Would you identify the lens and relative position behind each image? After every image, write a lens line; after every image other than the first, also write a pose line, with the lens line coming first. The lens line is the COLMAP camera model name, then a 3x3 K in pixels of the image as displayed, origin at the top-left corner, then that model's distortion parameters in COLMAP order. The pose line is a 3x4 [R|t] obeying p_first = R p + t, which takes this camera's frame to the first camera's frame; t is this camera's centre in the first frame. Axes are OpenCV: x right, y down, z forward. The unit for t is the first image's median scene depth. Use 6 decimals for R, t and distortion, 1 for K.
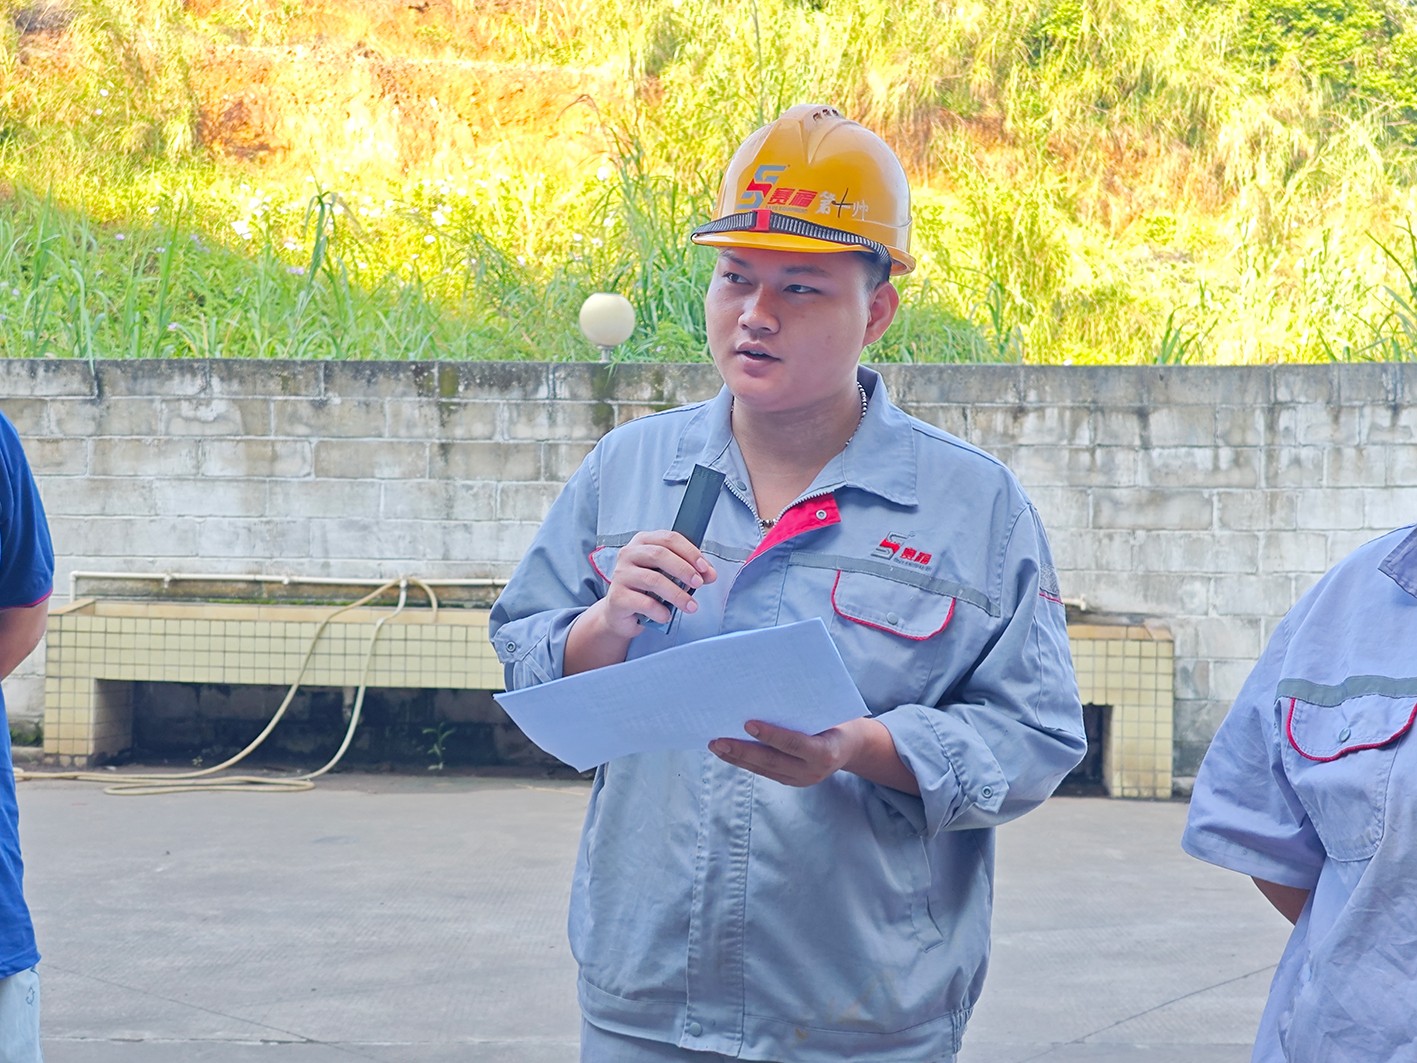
lens RADIAL K [[1924.5, 0, 684.1], [0, 1924.5, 529.6], [0, 0, 1]] dist [0.072215, -0.082995]
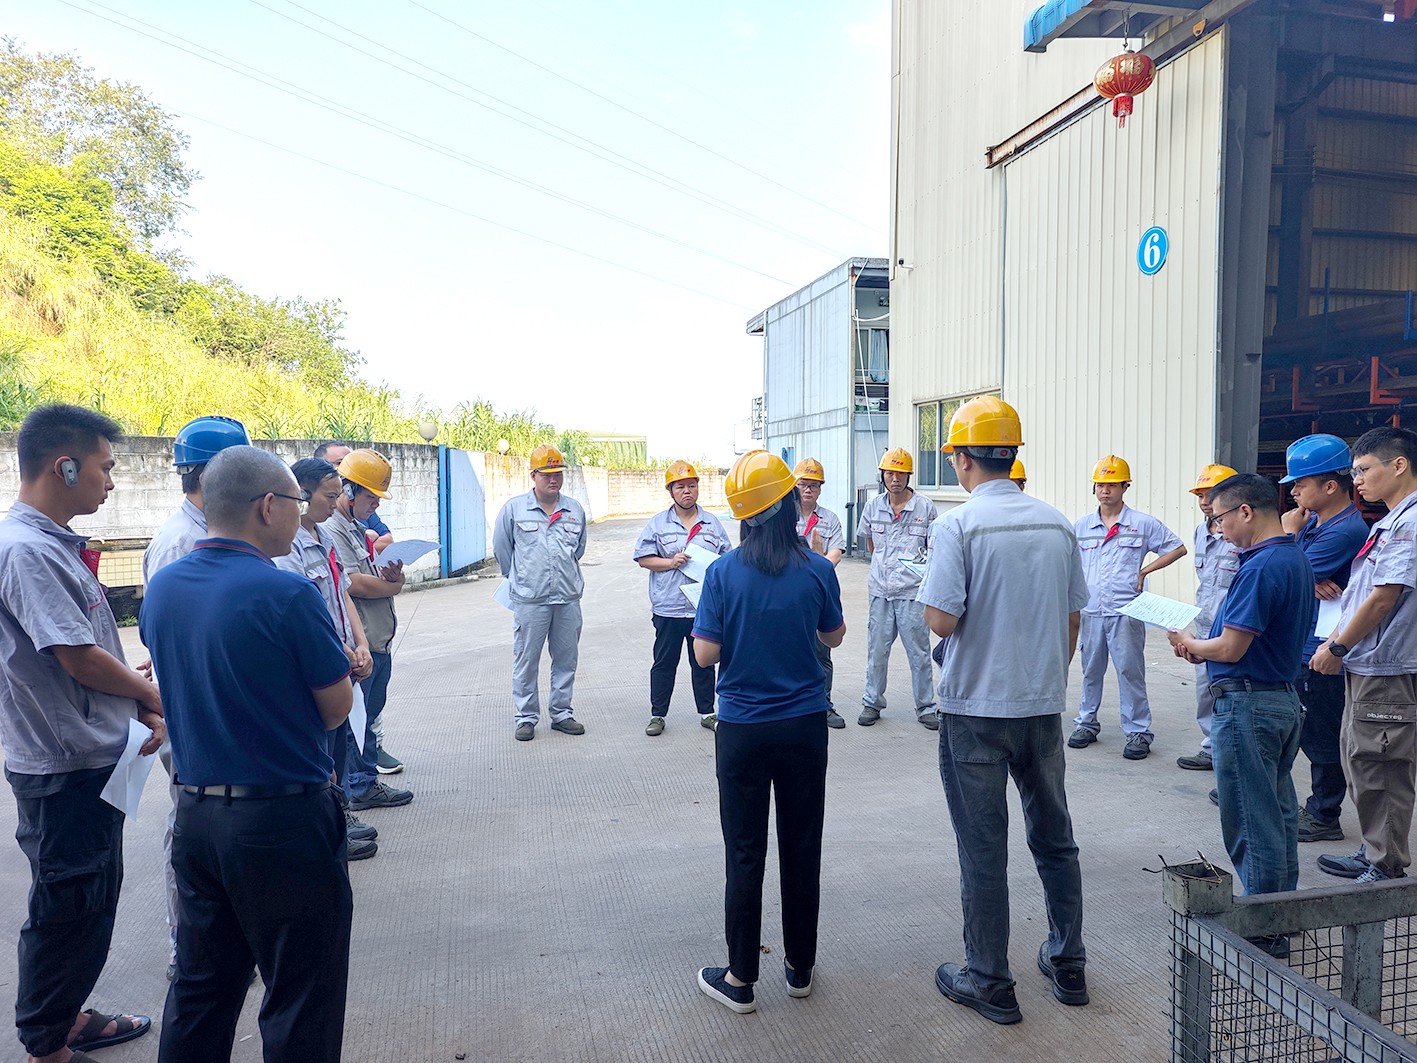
lens RADIAL K [[1247.2, 0, 708.5], [0, 1247.2, 531.5], [0, 0, 1]] dist [0.003898, -0.087593]
pose [[0.532320, -0.064493, 0.844083, -0.755423], [0.025138, 0.997858, 0.060390, -0.044963], [-0.846170, -0.010928, 0.532801, -0.370898]]
